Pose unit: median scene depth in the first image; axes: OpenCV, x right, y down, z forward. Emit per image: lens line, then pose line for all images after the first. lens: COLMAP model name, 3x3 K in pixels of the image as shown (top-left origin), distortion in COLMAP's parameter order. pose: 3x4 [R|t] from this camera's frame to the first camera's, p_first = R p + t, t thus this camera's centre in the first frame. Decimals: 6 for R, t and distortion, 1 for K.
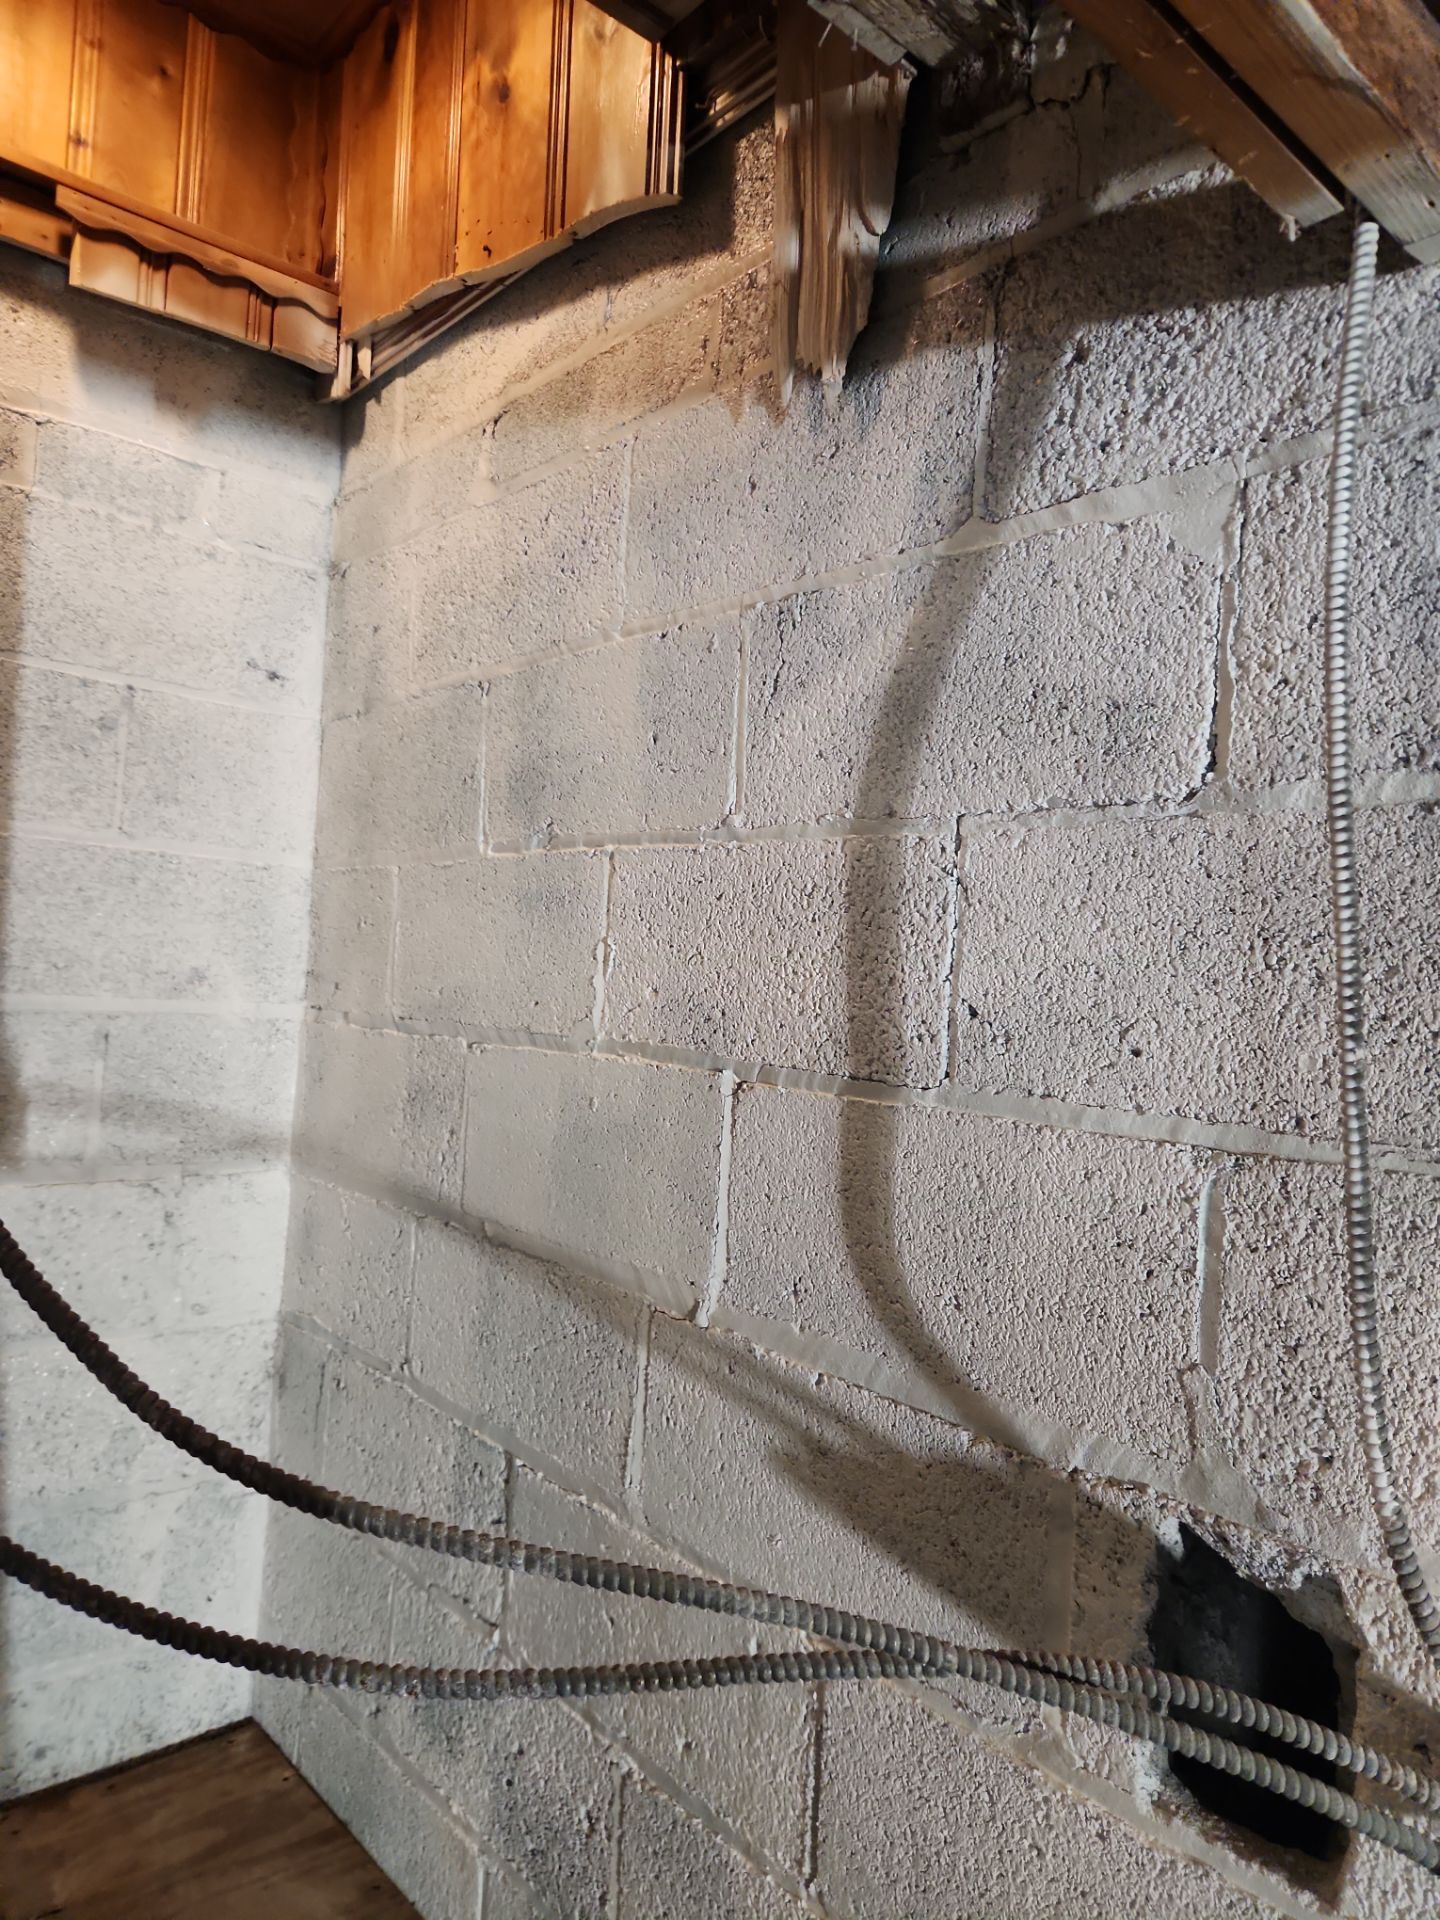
lens RADIAL K [[1310.5, 0, 720.0], [0, 1310.5, 960.0], [0, 0, 1]] dist [0.111833, -0.113236]
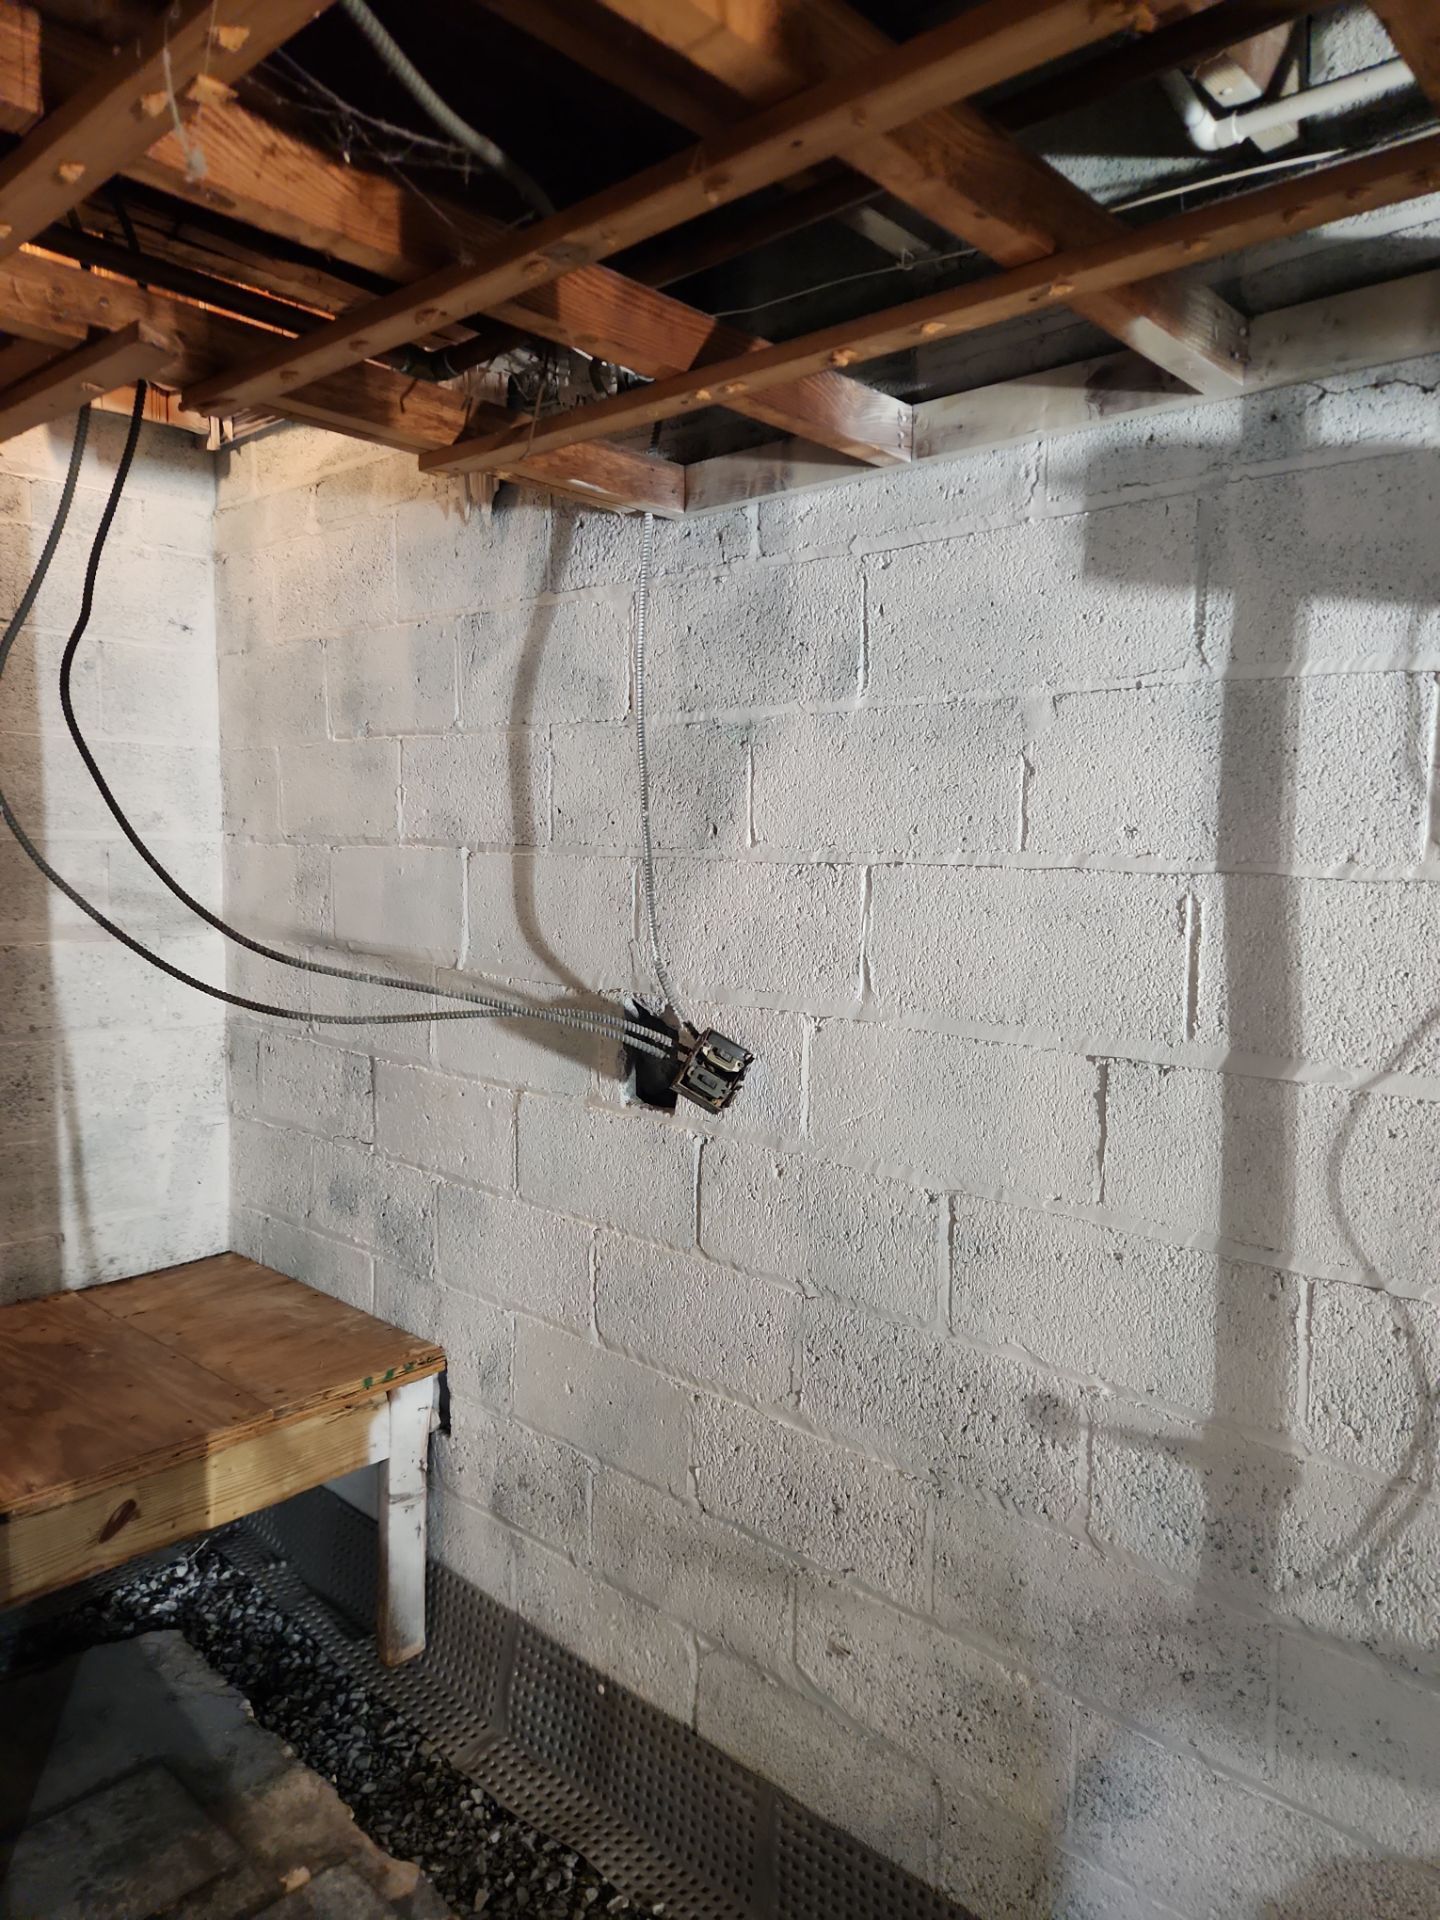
lens RADIAL K [[1310.5, 0, 720.0], [0, 1310.5, 960.0], [0, 0, 1]] dist [0.111833, -0.113236]
pose [[0.992762, -0.054705, 0.106911, 0.142222], [0.041755, 0.991918, 0.119816, 0.023292], [-0.112602, -0.114485, 0.987023, -0.906717]]
